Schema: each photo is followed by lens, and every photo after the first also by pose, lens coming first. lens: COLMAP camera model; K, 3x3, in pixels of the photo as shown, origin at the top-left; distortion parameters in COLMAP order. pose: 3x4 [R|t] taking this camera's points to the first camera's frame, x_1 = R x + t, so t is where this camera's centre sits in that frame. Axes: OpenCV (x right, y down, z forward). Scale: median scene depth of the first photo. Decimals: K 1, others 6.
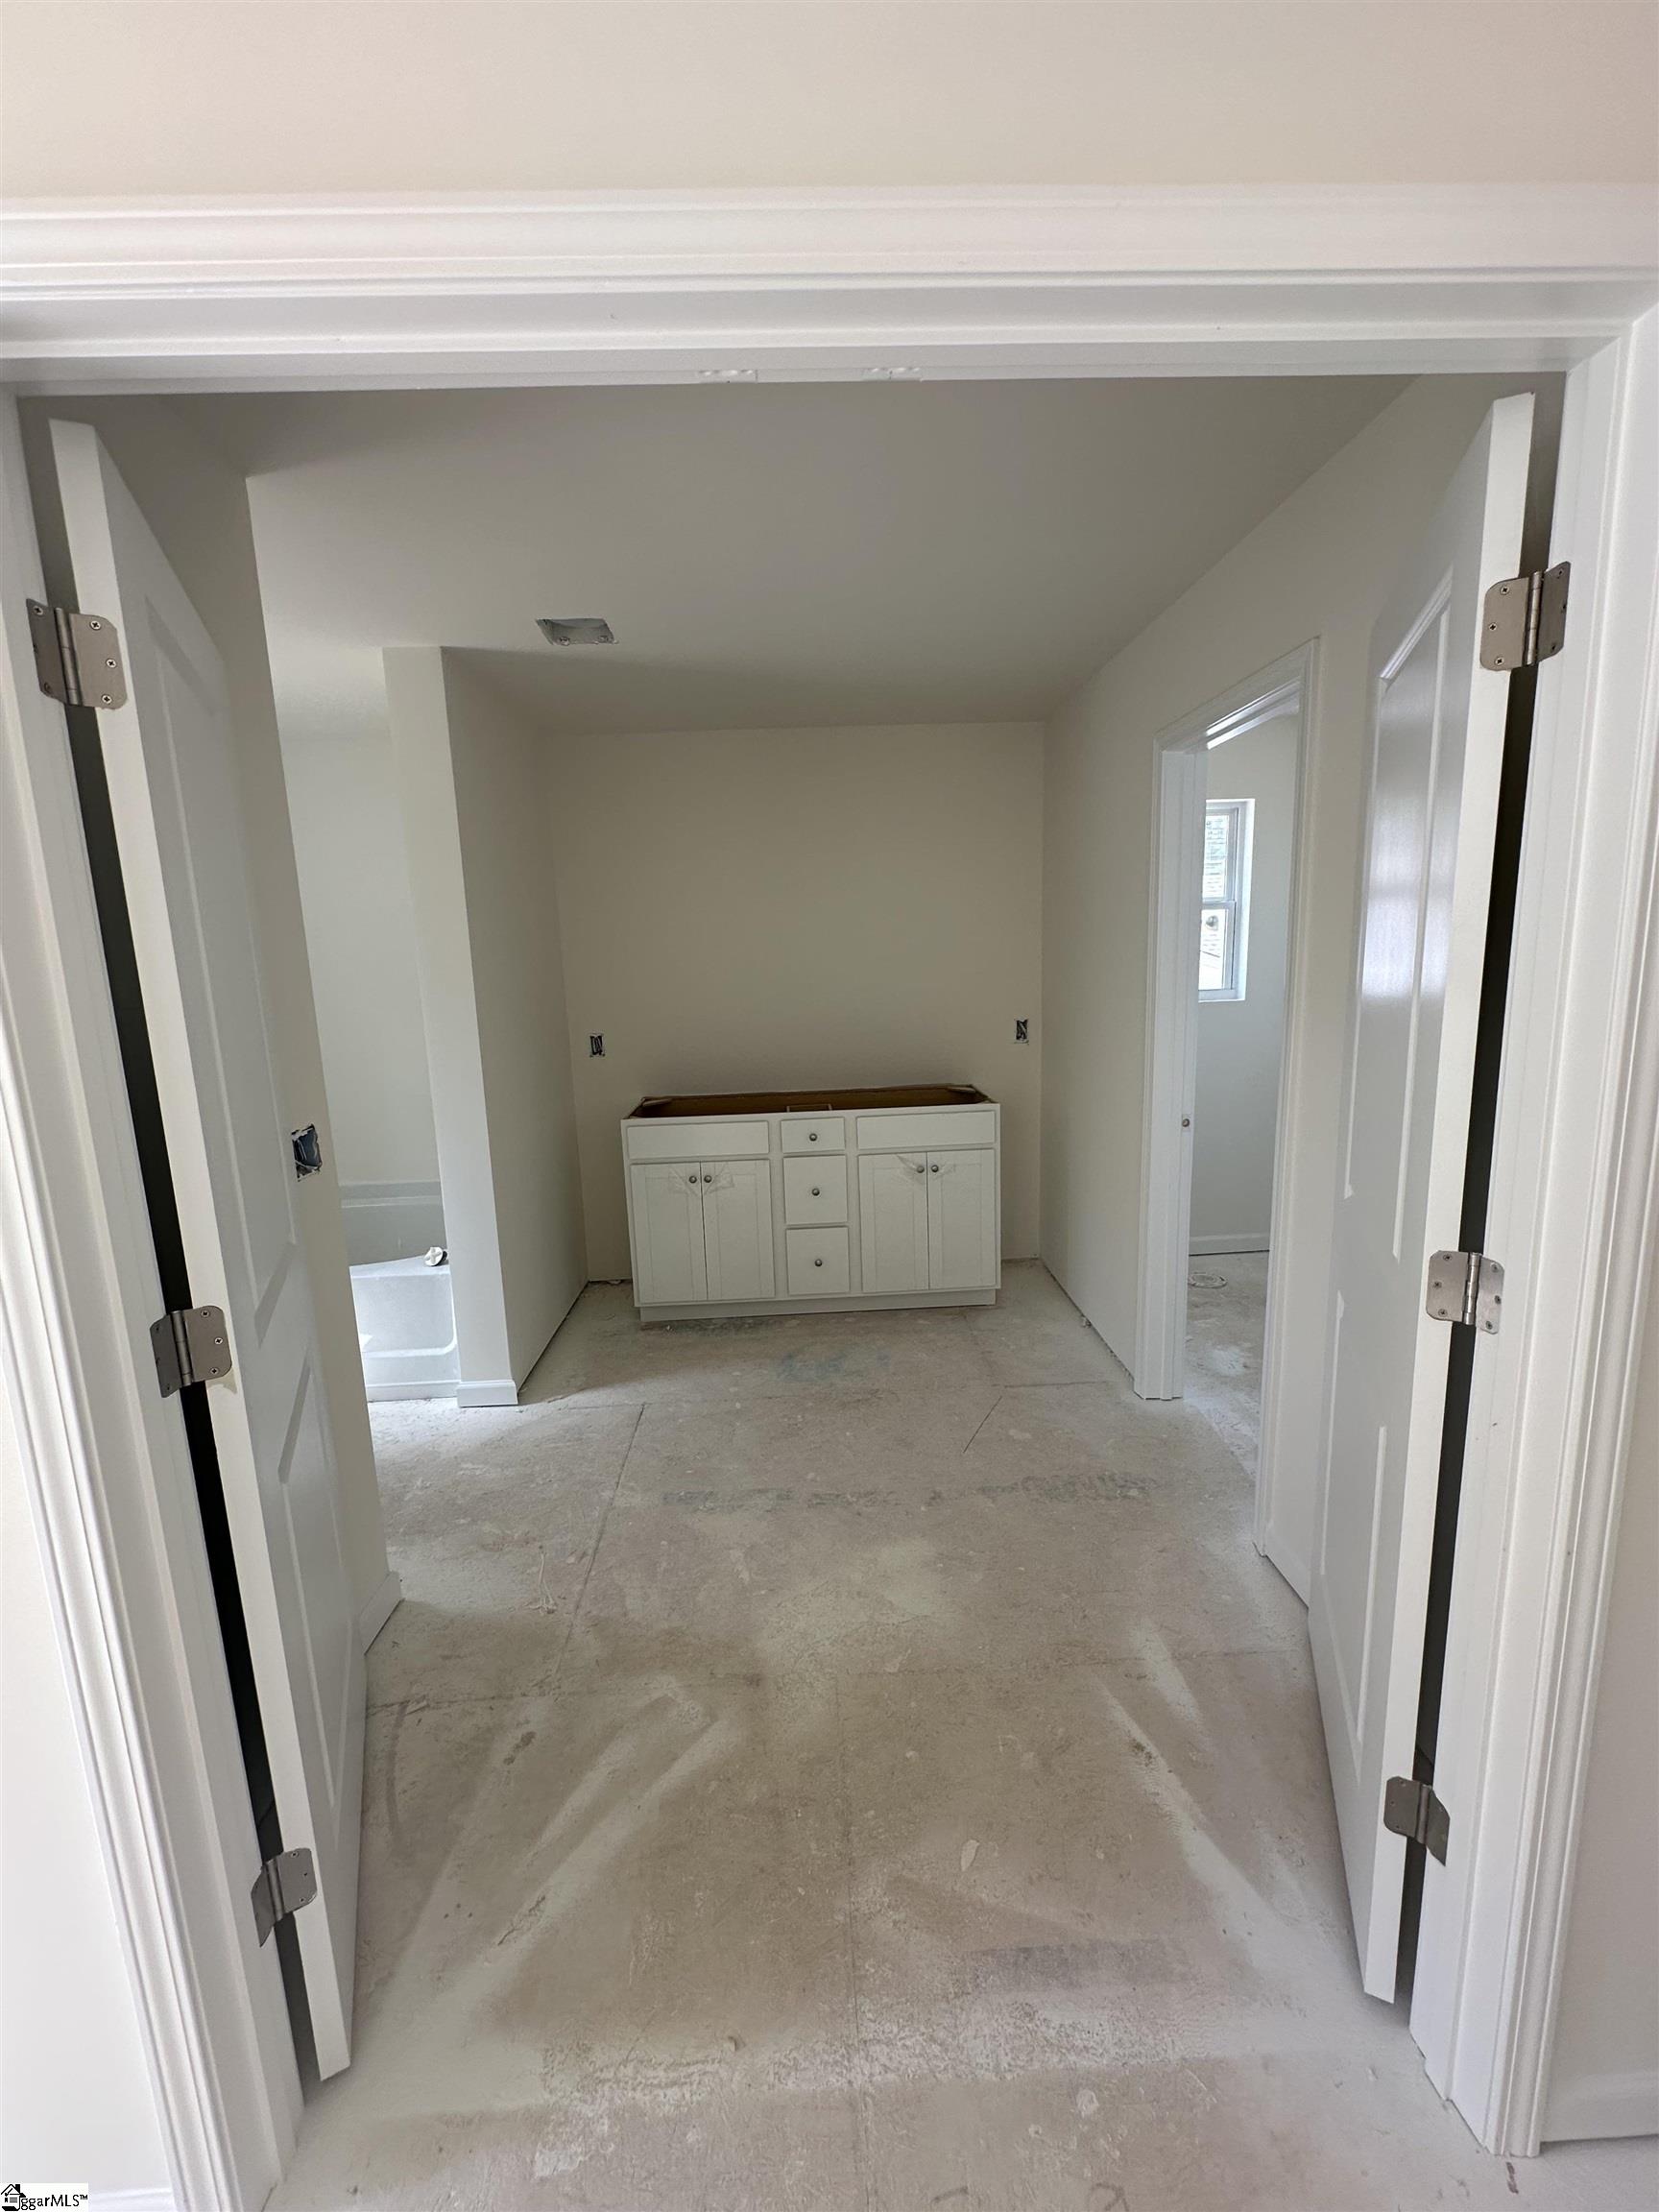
lens RADIAL K [[873.6, 0, 829.5], [0, 873.6, 1106.0], [0, 0, 1]] dist [-0.001272, -0.000703]
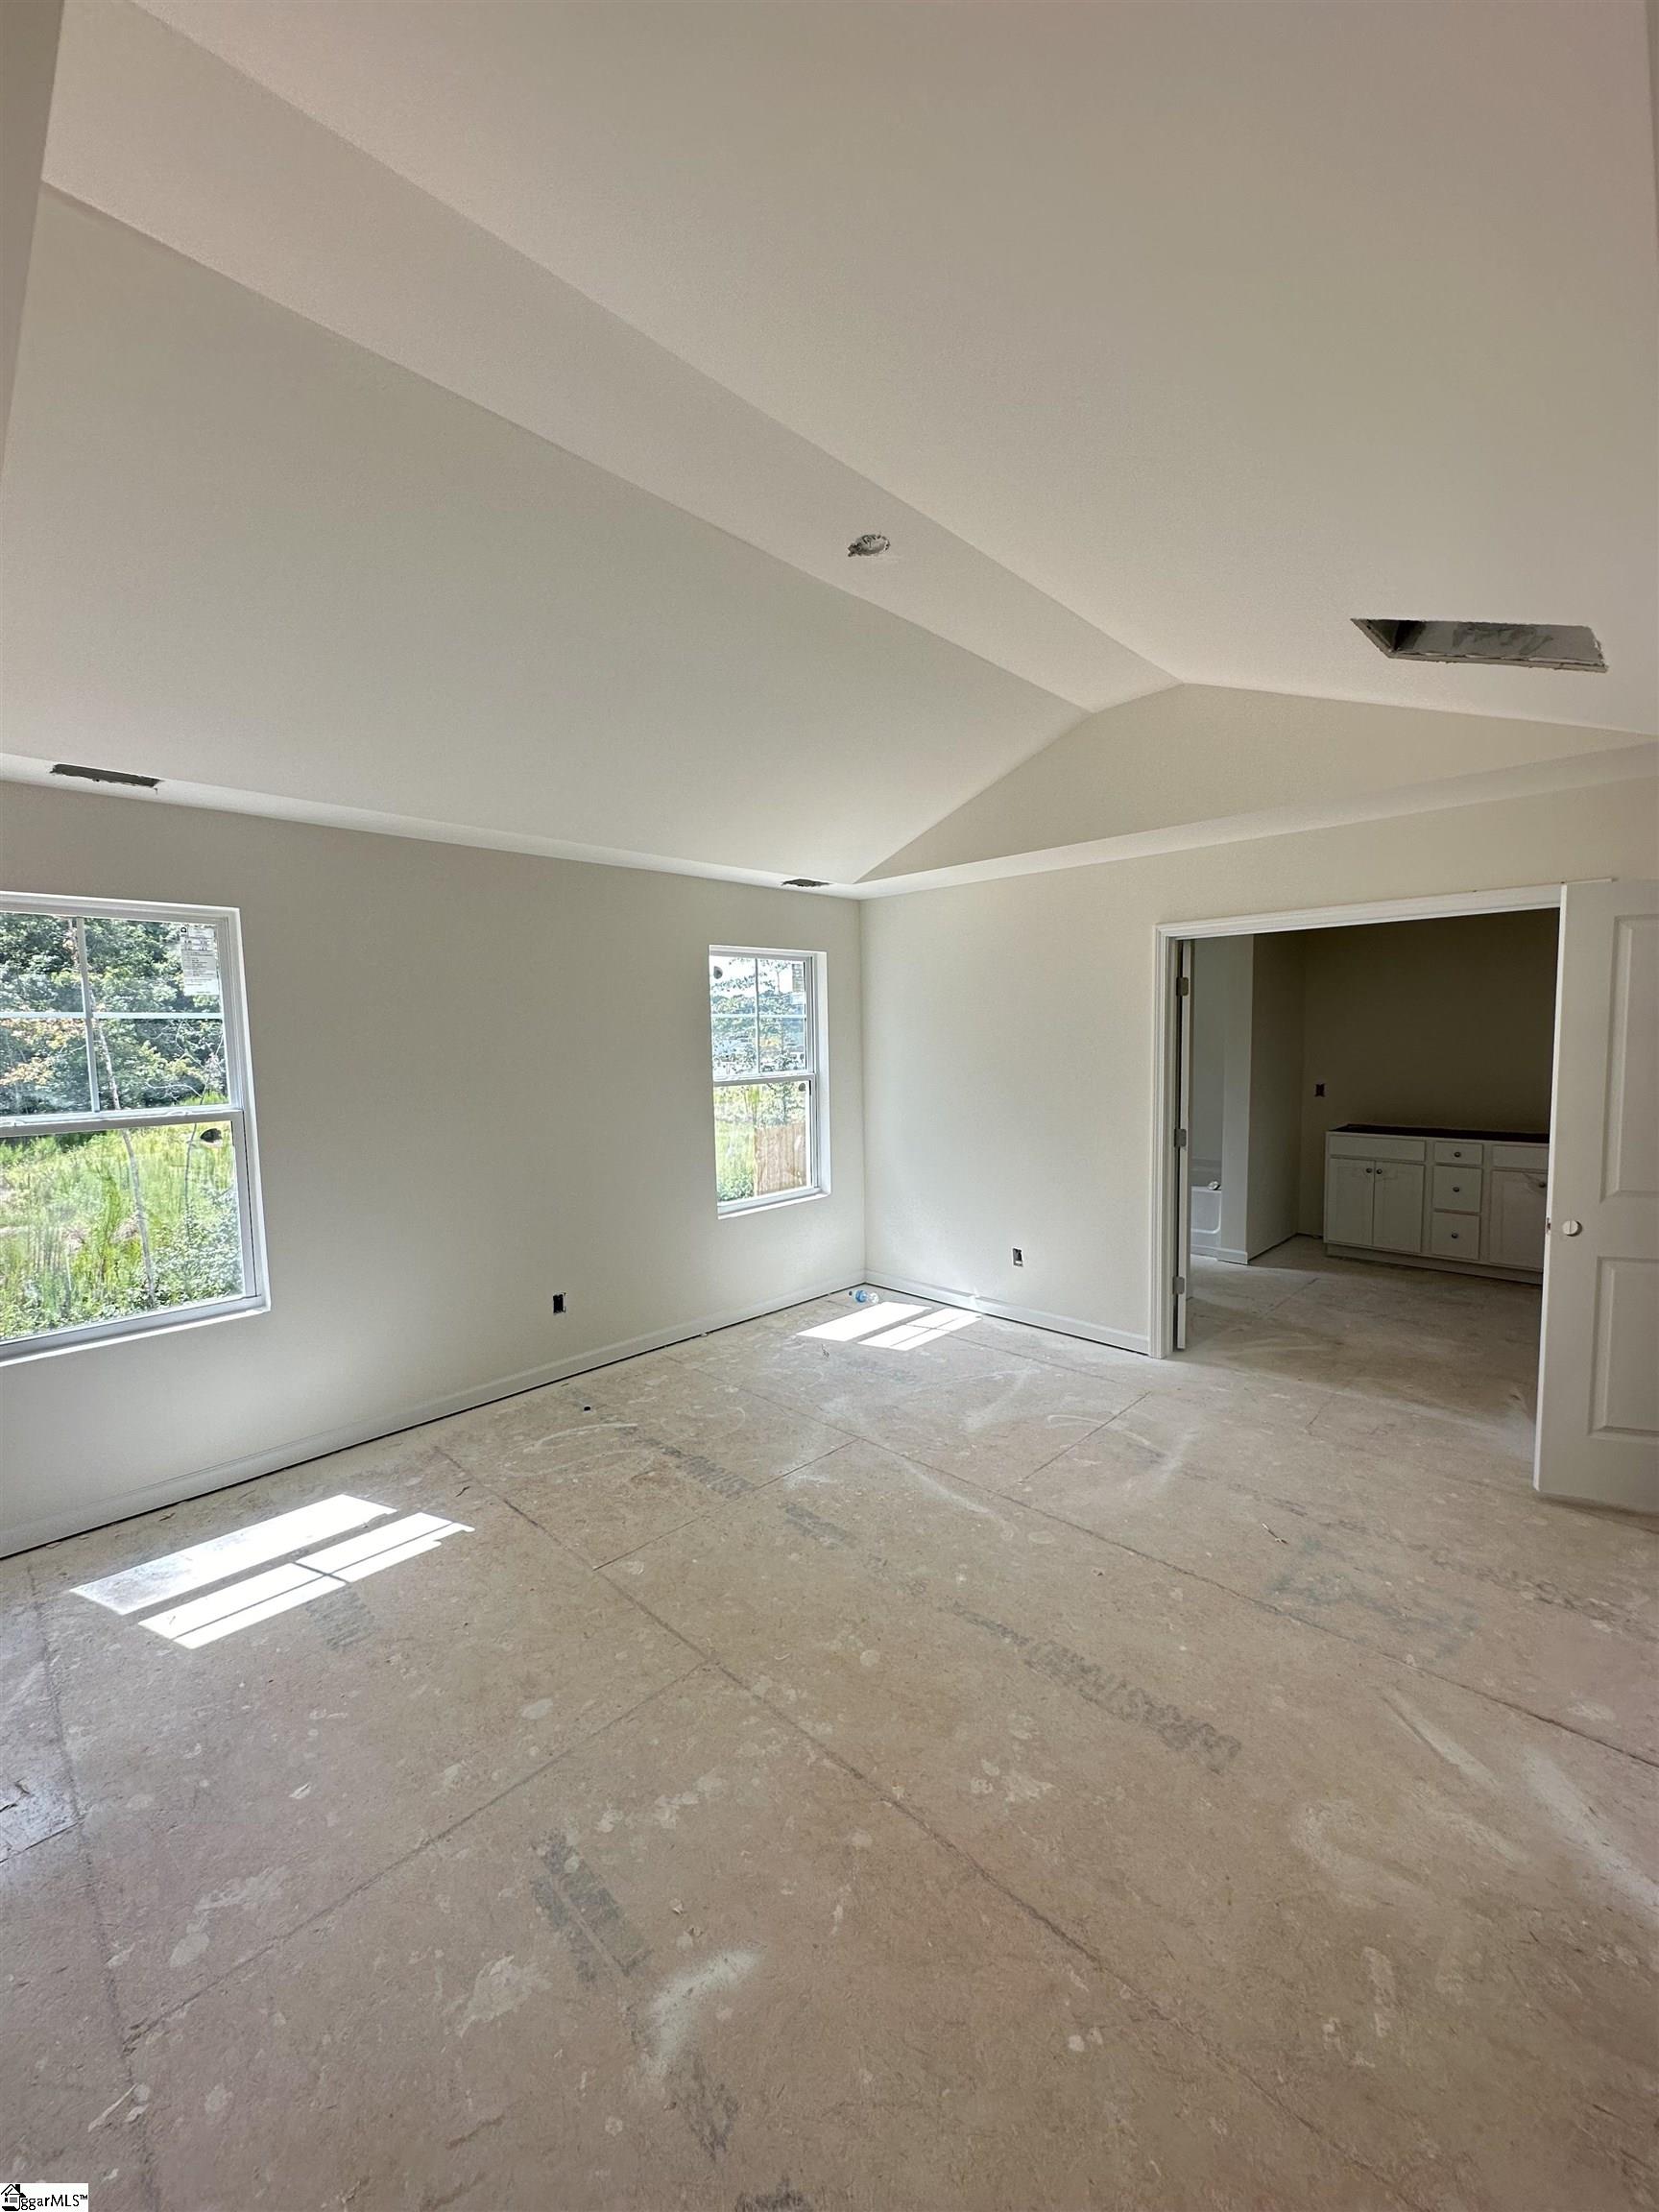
lens RADIAL K [[873.6, 0, 829.5], [0, 873.6, 1106.0], [0, 0, 1]] dist [-0.001272, -0.000703]
pose [[0.683327, 0.080183, -0.725696, 0.480787], [-0.128698, 0.991616, -0.011619, 0.157929], [0.718680, 0.101335, 0.687917, -1.286578]]
